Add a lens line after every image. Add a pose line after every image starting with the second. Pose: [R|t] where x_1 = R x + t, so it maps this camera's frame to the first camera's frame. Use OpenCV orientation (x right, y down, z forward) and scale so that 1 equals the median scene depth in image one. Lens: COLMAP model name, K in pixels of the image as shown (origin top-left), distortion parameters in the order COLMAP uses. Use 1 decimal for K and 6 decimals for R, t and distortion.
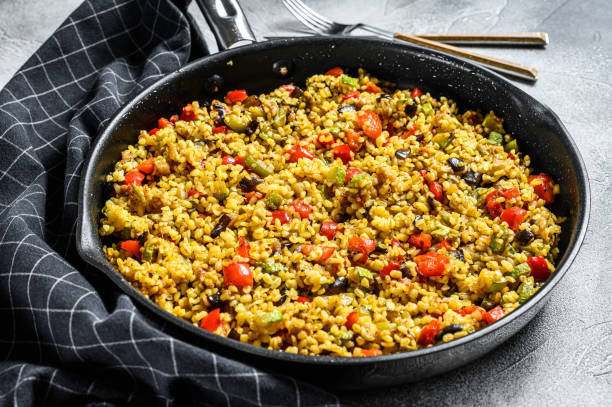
lens RADIAL K [[918.1, 0, 306.0], [0, 918.1, 203.5], [0, 0, 1]] dist [0.010372, 0.039519]
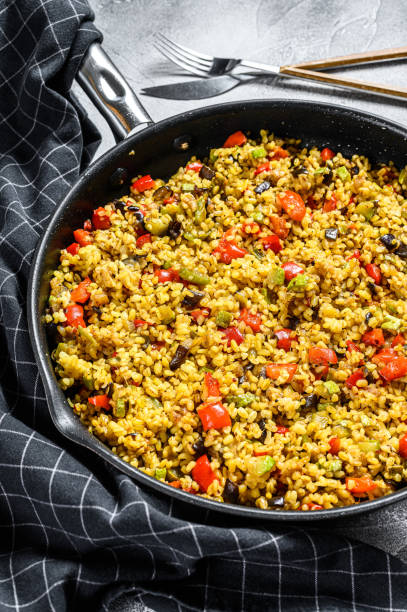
lens RADIAL K [[918.1, 0, 203.5], [0, 918.1, 306.0], [0, 0, 1]] dist [0.010372, 0.039519]
pose [[0.980631, -0.174308, 0.089327, -0.141986], [0.144834, 0.952358, 0.268399, -0.285561], [-0.131855, -0.250263, 0.959157, 0.050624]]
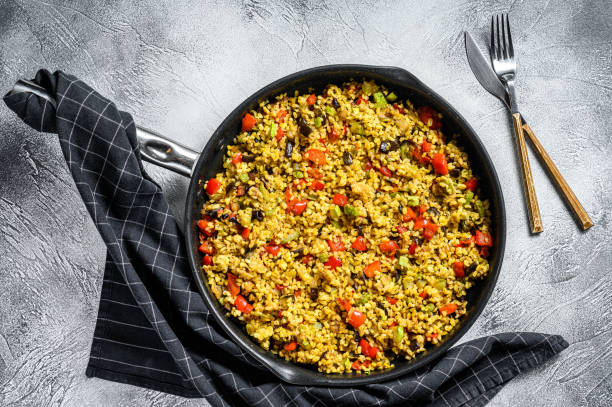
lens RADIAL K [[918.1, 0, 306.0], [0, 918.1, 203.5], [0, 0, 1]] dist [0.010372, 0.039519]
pose [[0.717495, -0.696498, 0.009556, -0.007212], [0.483695, 0.508054, 0.712685, -1.186468], [-0.501239, -0.506726, 0.701419, -0.045722]]
